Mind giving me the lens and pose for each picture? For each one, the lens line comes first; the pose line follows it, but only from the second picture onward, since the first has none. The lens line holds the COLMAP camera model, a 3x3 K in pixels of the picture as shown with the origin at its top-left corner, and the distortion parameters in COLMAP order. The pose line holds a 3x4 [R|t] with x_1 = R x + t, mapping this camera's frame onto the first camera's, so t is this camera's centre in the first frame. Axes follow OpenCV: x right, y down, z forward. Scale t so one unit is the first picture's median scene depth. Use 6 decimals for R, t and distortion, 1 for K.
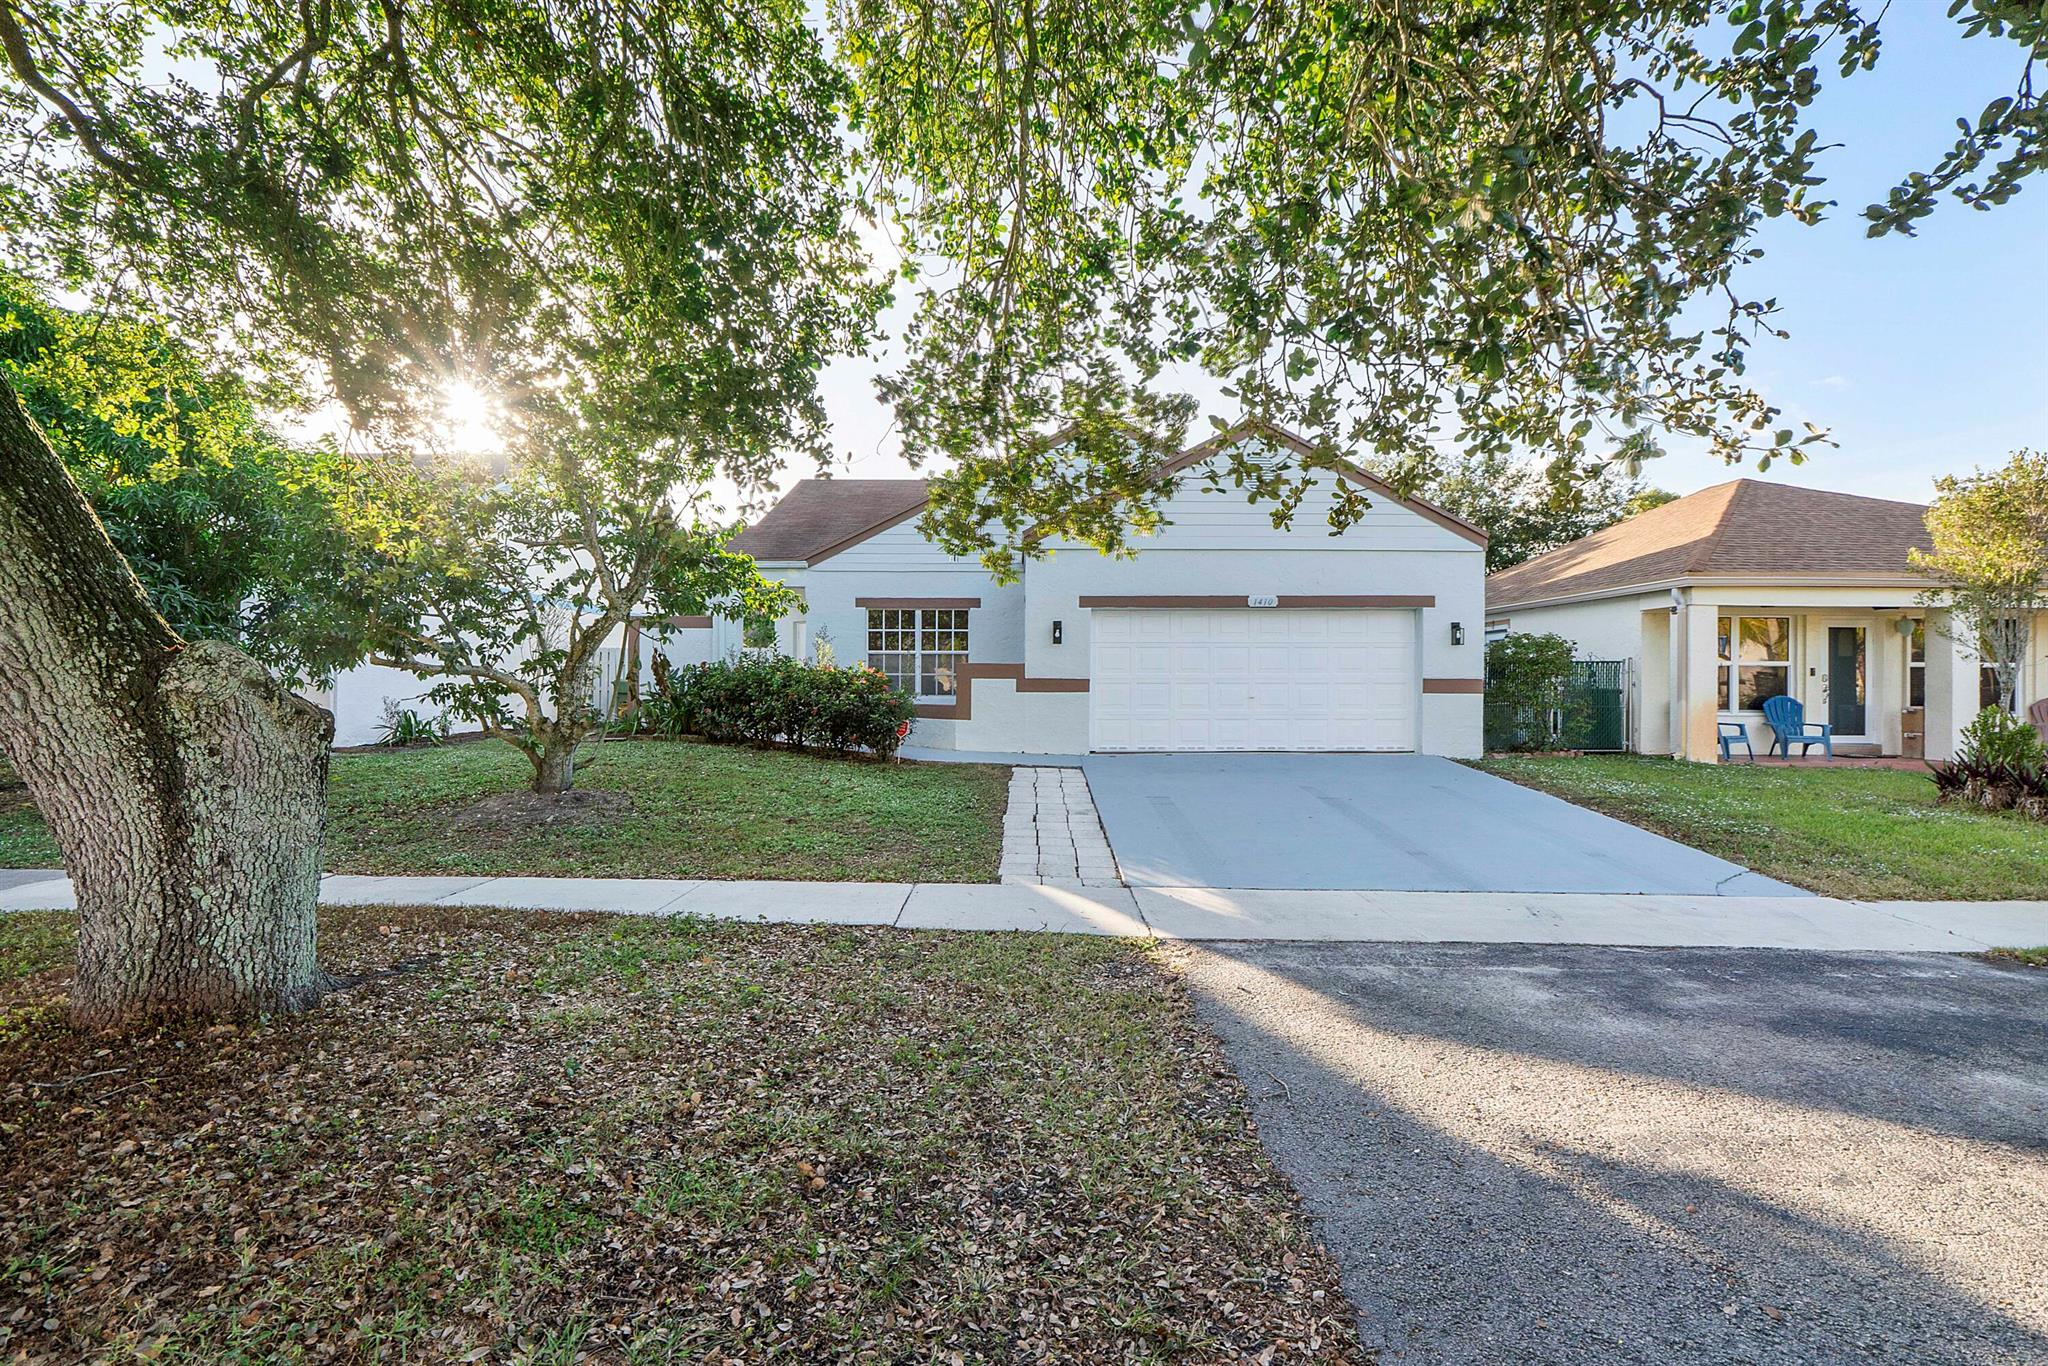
lens RADIAL K [[889.0, 0, 1024.4], [0, 889.0, 681.3], [0, 0, 1]] dist [-0.010513, 0.001716]
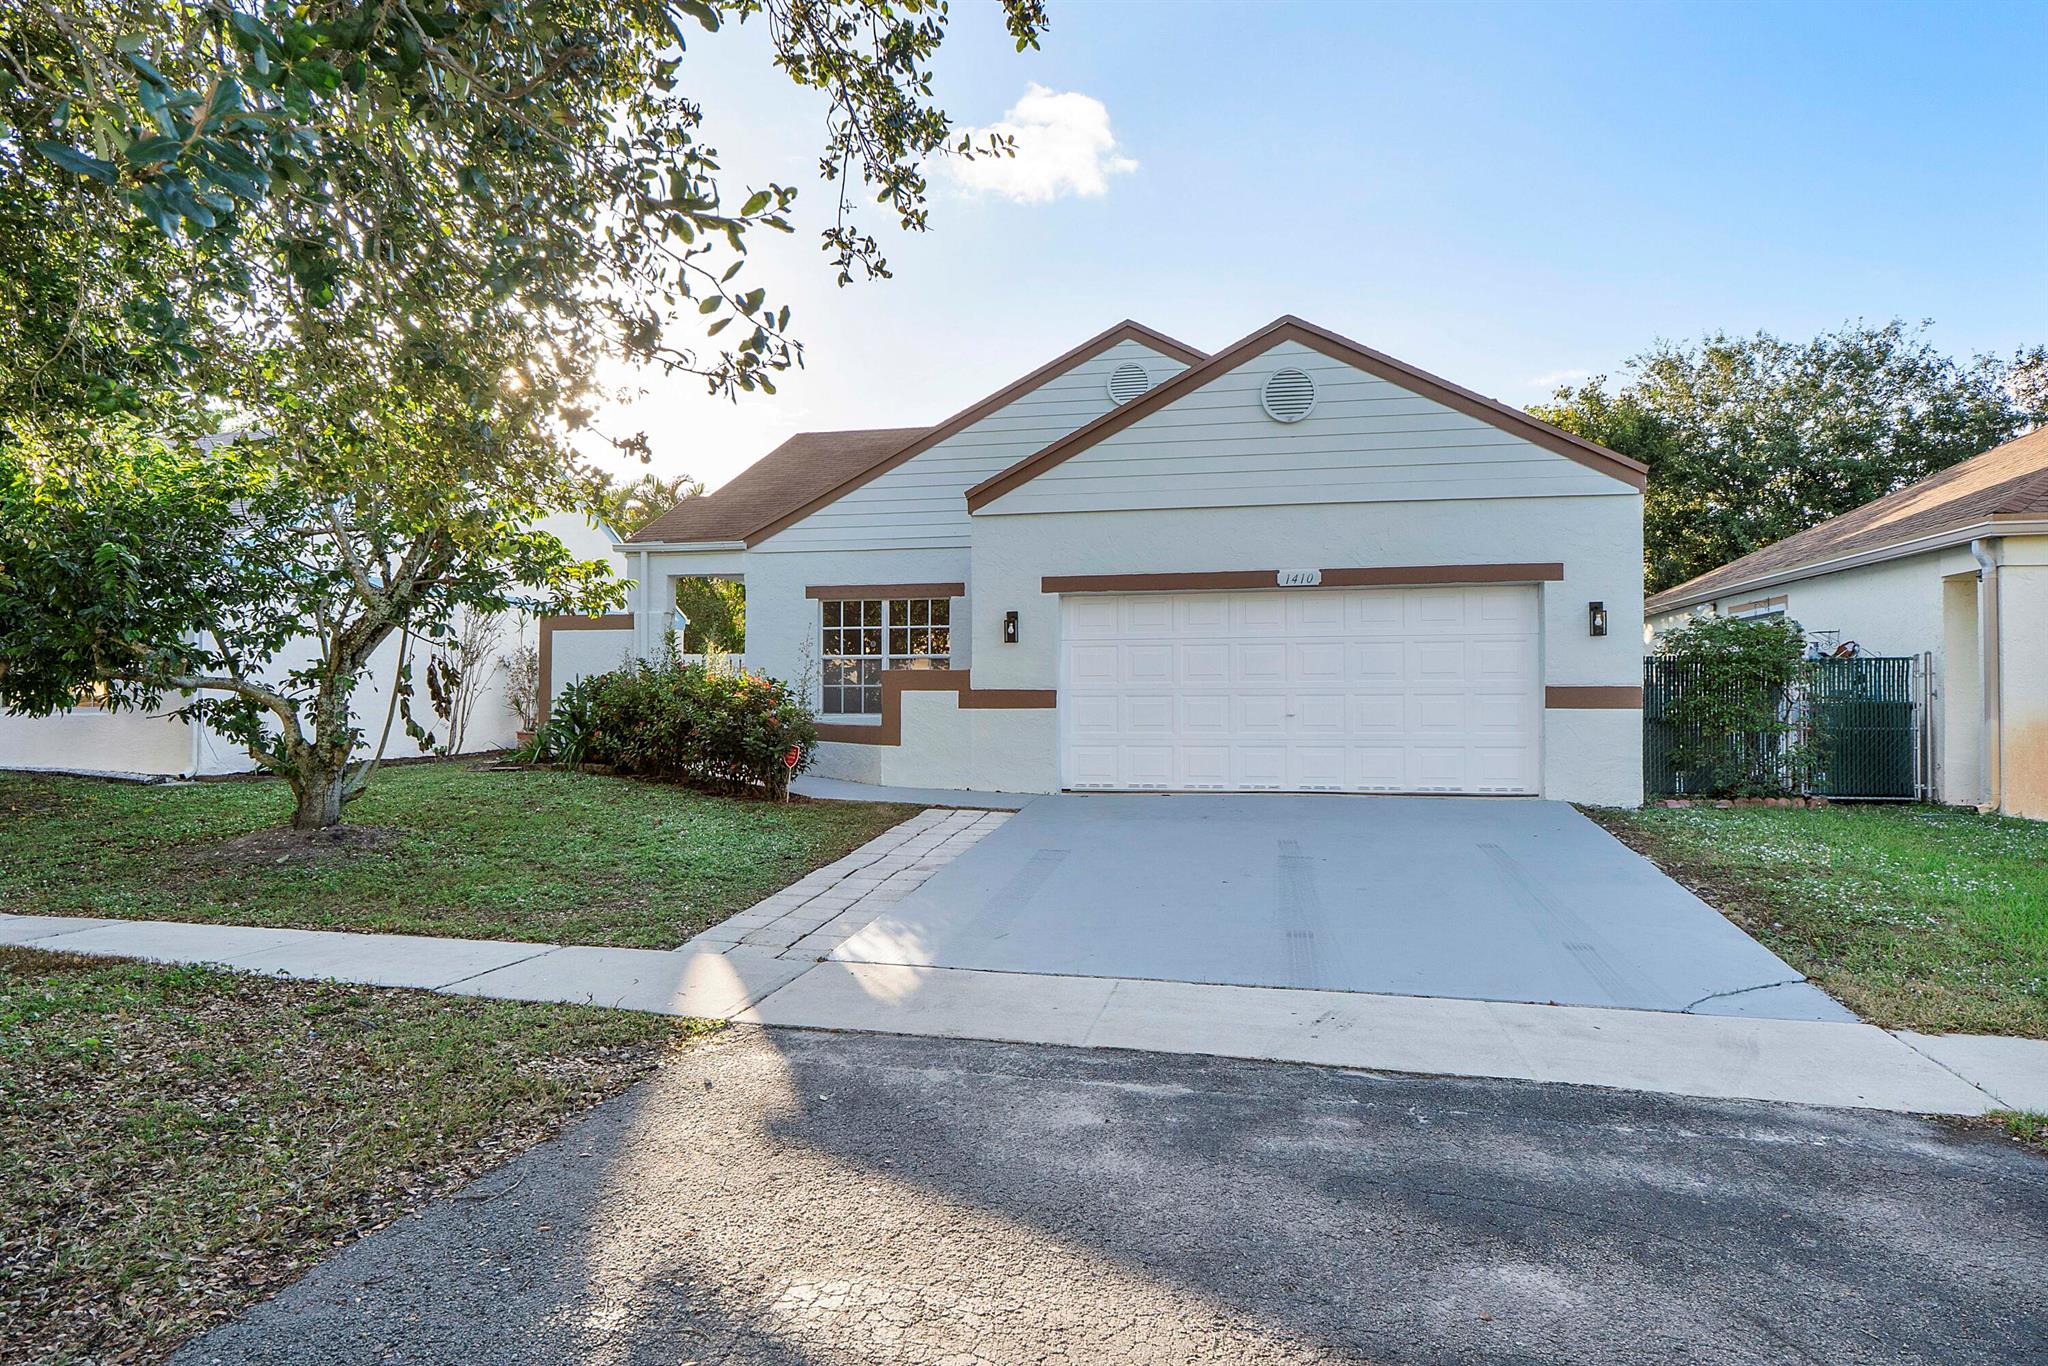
lens RADIAL K [[1236.8, 0, 1024.6], [0, 1236.8, 684.4], [0, 0, 1]] dist [0.003061, -0.001317]
pose [[0.977286, -0.006755, -0.211816, 0.264660], [0.004380, 0.999922, -0.011681, 0.004522], [0.211878, 0.010488, 0.977240, 0.000865]]
